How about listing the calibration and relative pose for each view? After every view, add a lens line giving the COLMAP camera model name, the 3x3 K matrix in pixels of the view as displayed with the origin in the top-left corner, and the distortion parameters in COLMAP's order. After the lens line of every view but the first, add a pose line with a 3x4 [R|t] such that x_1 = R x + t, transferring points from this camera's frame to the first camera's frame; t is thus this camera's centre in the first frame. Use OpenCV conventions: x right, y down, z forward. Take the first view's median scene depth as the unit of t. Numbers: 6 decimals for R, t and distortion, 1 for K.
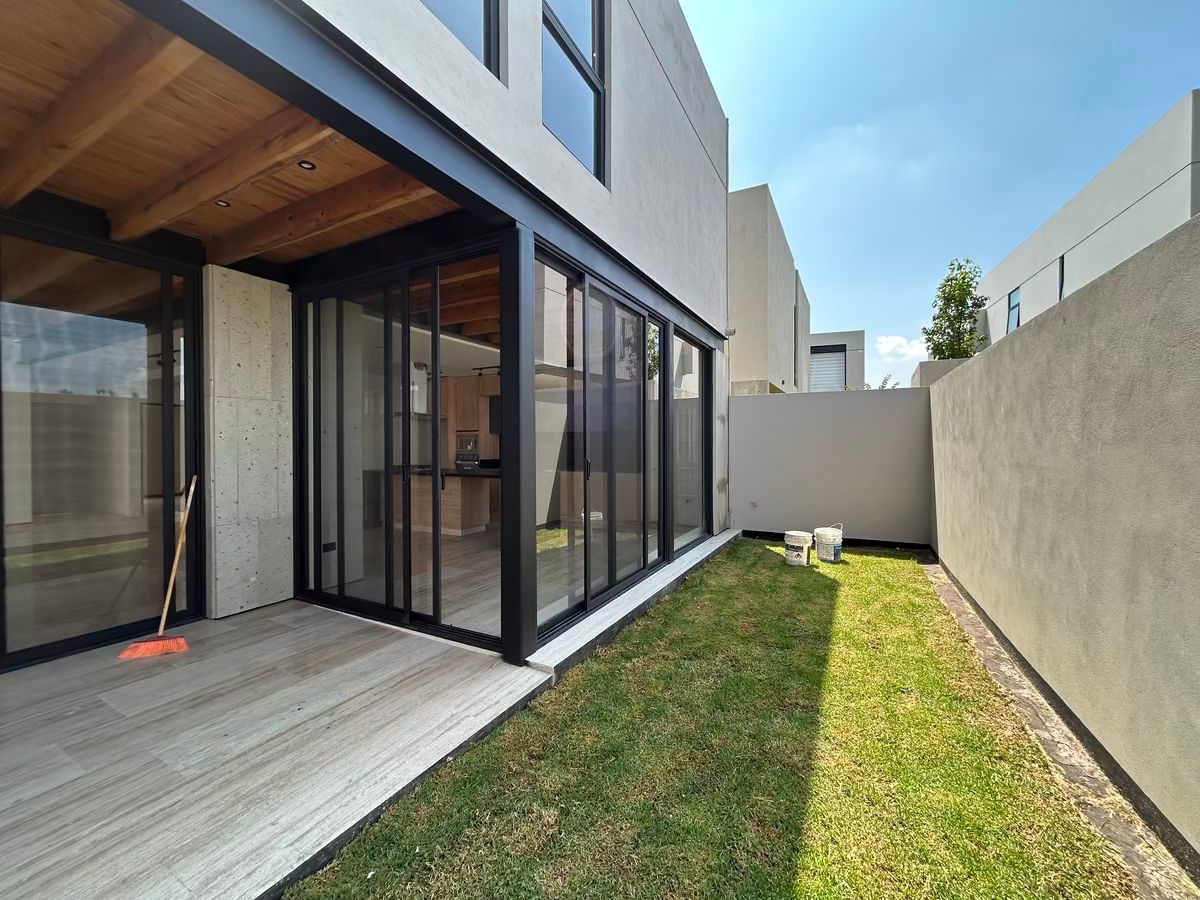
lens RADIAL K [[481.6, 0, 596.9], [0, 481.6, 447.2], [0, 0, 1]] dist [-0.000094, 0.000499]
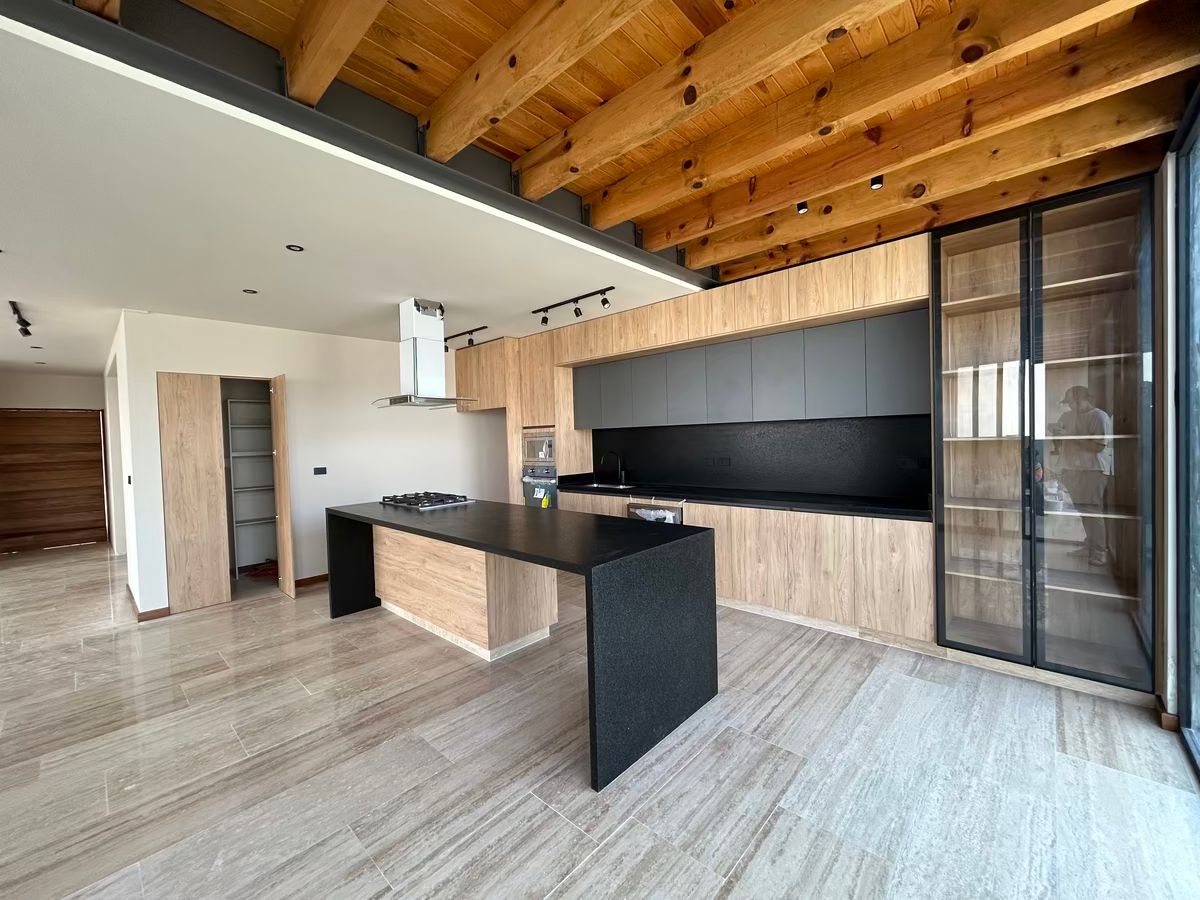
lens RADIAL K [[481.6, 0, 598.3], [0, 481.6, 450.0], [0, 0, 1]] dist [-0.000094, 0.000499]
pose [[0.968064, -0.021660, -0.249766, -0.051617], [0.027245, 0.999450, 0.018923, -0.015162], [0.249219, -0.025124, 0.968121, 0.453570]]
